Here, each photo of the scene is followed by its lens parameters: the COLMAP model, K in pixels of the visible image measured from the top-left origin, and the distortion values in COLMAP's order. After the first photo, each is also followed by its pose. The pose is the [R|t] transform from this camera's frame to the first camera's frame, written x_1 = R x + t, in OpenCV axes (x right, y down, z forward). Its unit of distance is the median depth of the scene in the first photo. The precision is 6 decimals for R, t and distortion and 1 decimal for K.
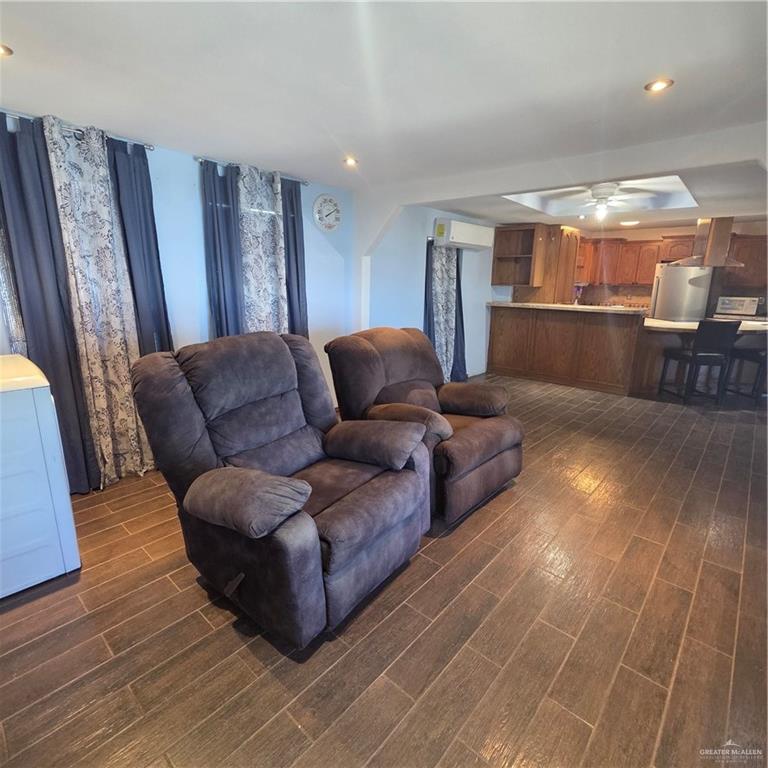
lens RADIAL K [[413.9, 0, 381.6], [0, 413.9, 381.4], [0, 0, 1]] dist [-0.000686, -0.000285]
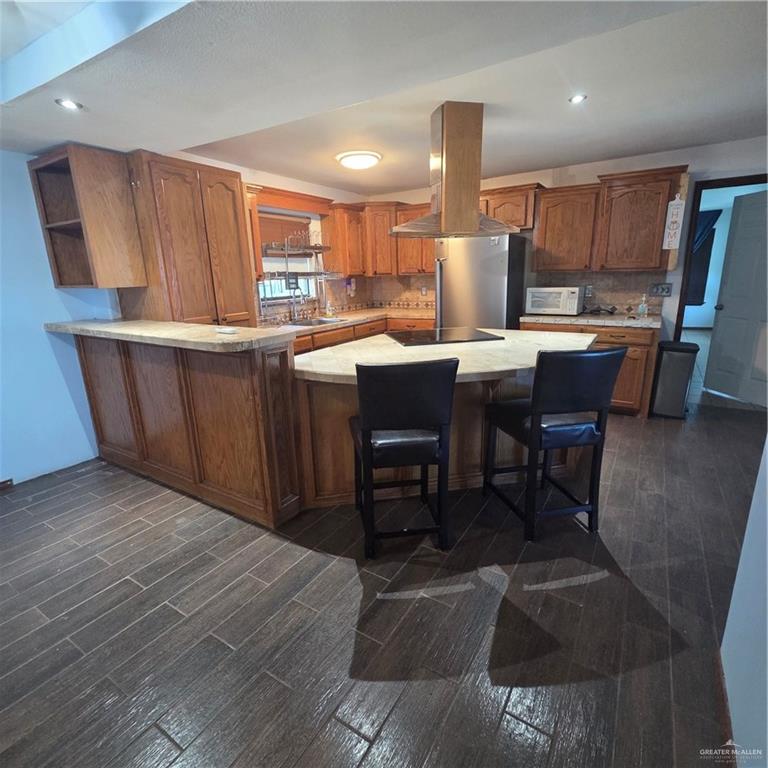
lens RADIAL K [[419.8, 0, 387.6], [0, 419.8, 384.4], [0, 0, 1]] dist [0.002042, 0.000697]
pose [[0.982957, -0.081972, 0.164551, 0.488512], [0.078782, 0.996557, 0.025831, -0.091034], [-0.166102, -0.012427, 0.986030, 0.399706]]
